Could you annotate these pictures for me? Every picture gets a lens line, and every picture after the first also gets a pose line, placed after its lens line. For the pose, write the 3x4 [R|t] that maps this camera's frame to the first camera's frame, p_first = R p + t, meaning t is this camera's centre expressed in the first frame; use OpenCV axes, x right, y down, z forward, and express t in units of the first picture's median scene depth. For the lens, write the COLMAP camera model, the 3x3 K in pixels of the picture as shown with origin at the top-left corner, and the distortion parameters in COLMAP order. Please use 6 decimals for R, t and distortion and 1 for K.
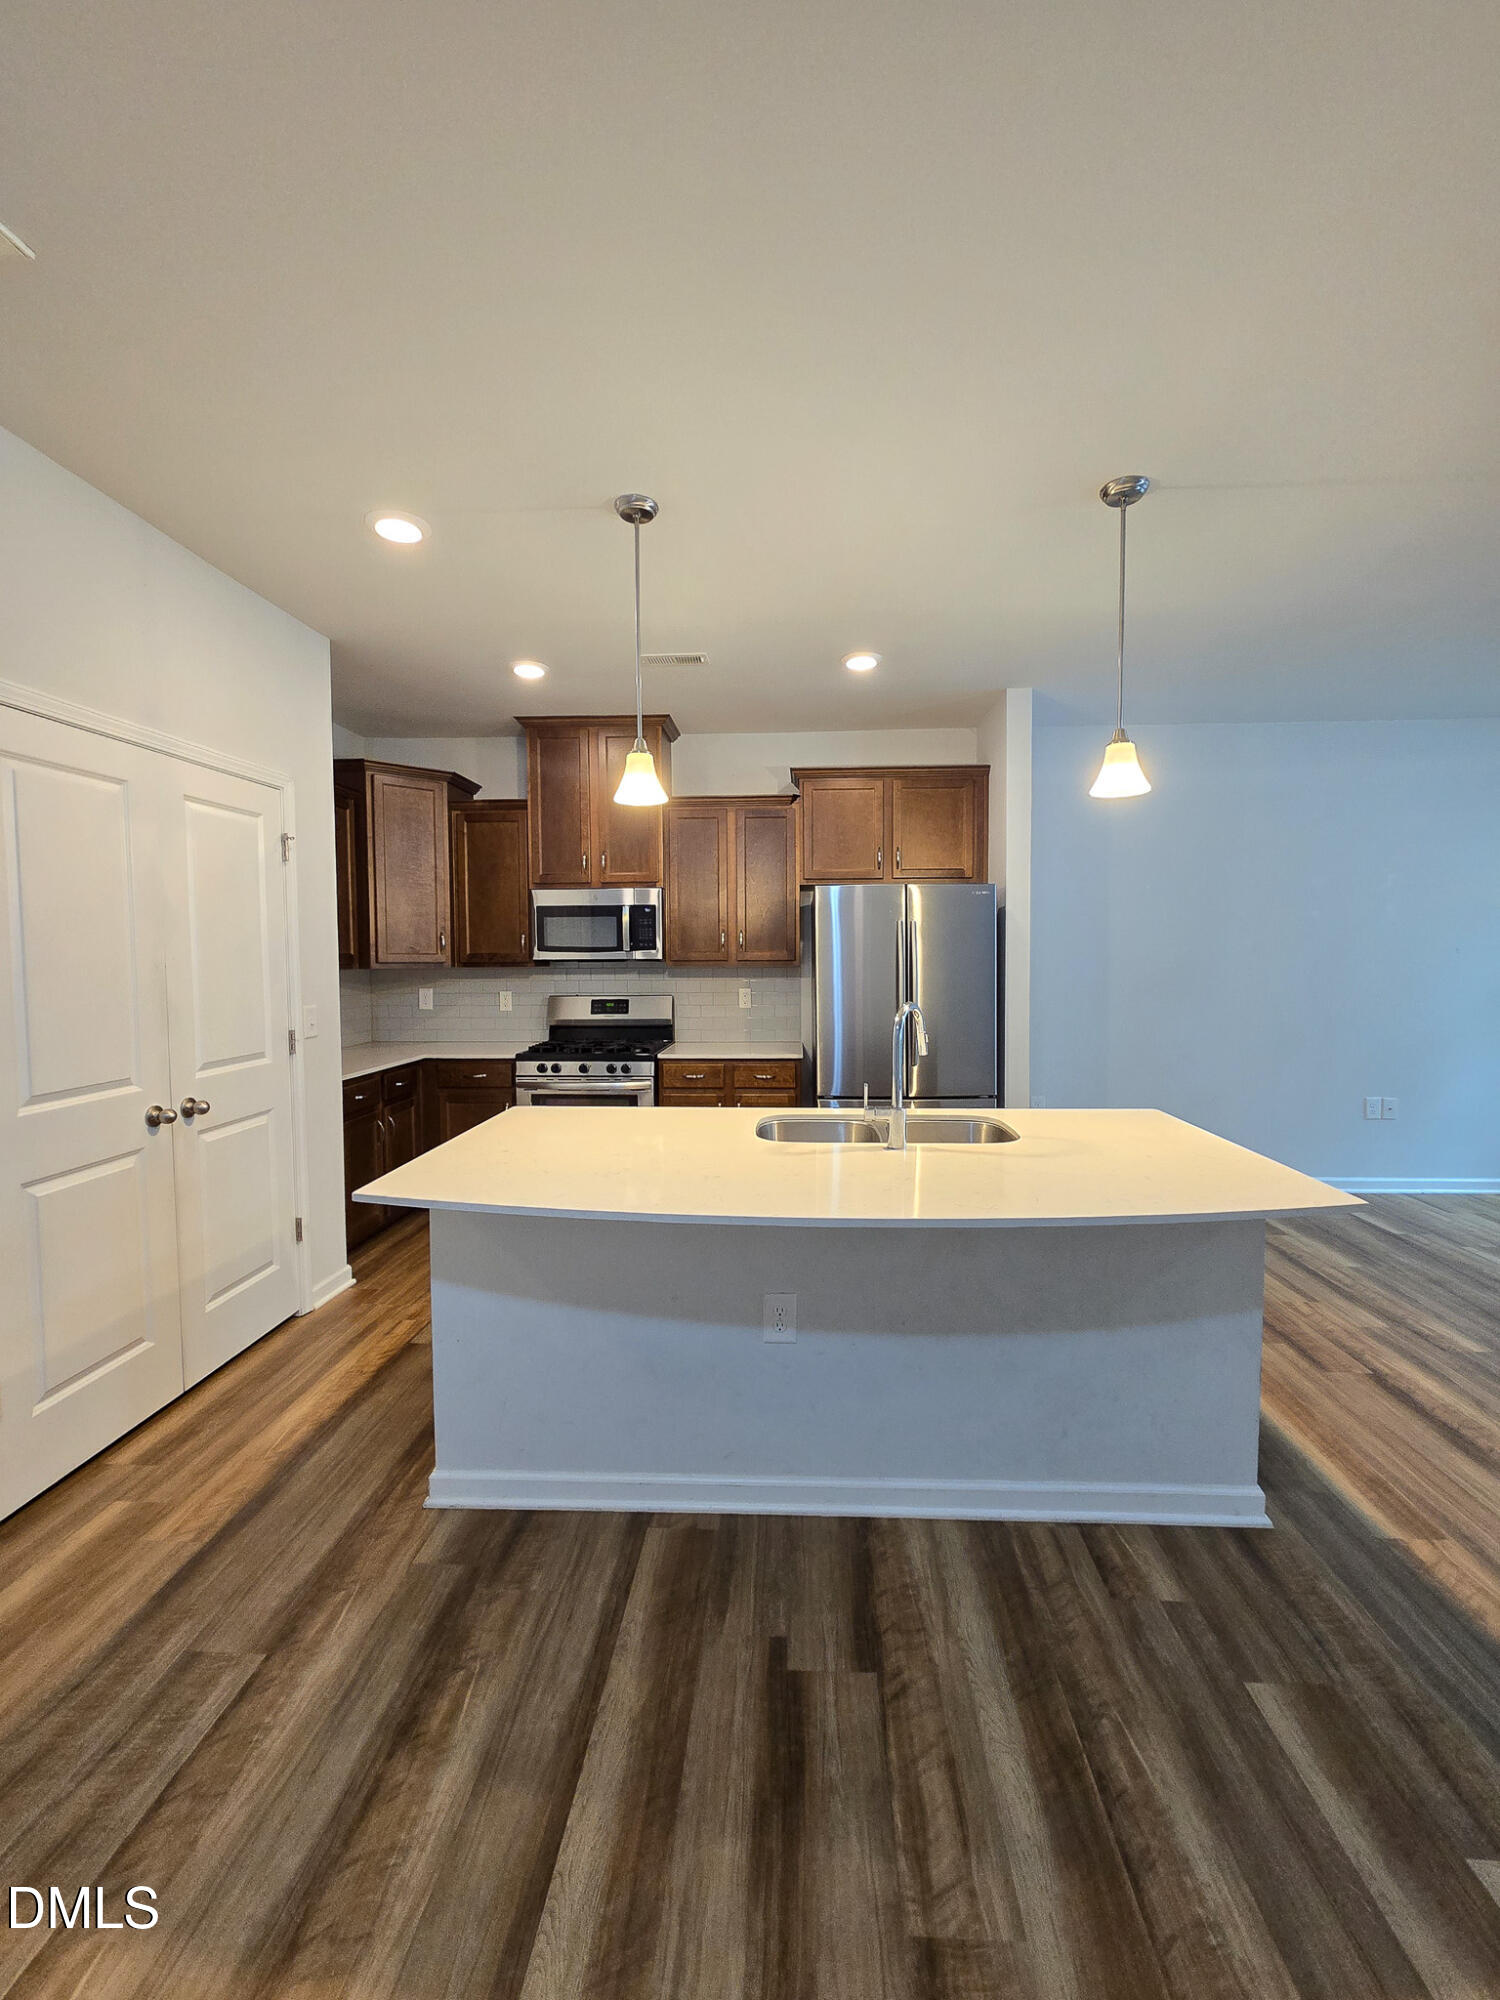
lens RADIAL K [[819.7, 0, 754.8], [0, 819.7, 994.7], [0, 0, 1]] dist [-0.002403, -0.000730]
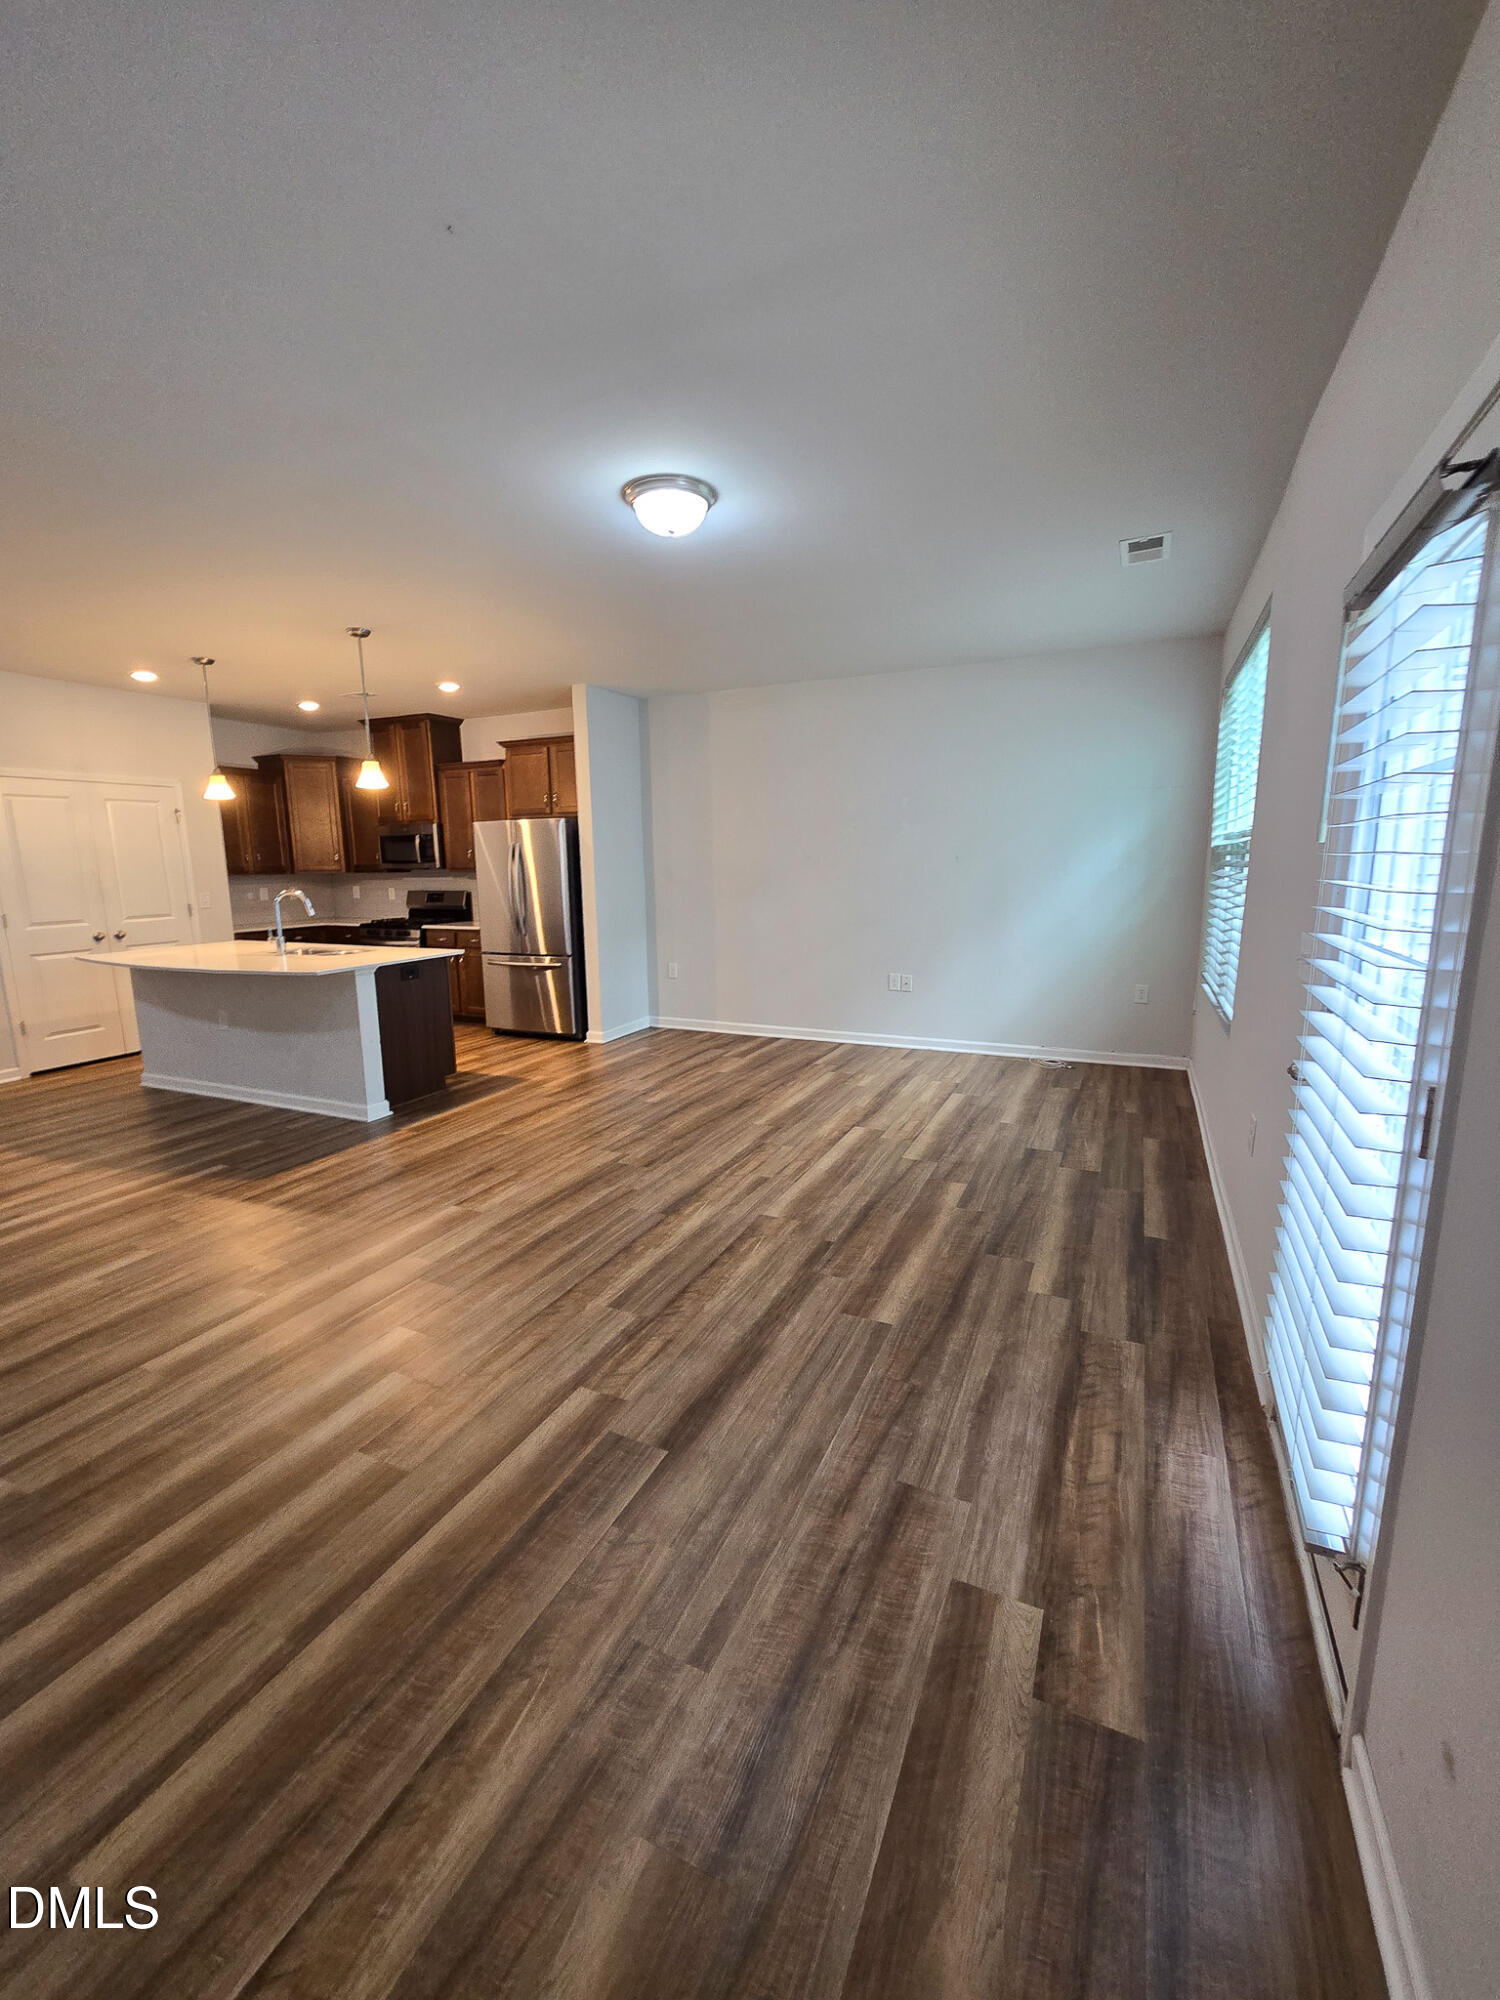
lens RADIAL K [[819.7, 0, 762.5], [0, 819.7, 999.1], [0, 0, 1]] dist [-0.002403, -0.000730]
pose [[0.931695, 0.054310, -0.359159, 1.843174], [-0.009953, 0.992205, 0.124217, 0.011049], [0.363105, -0.112158, 0.924973, -0.507827]]
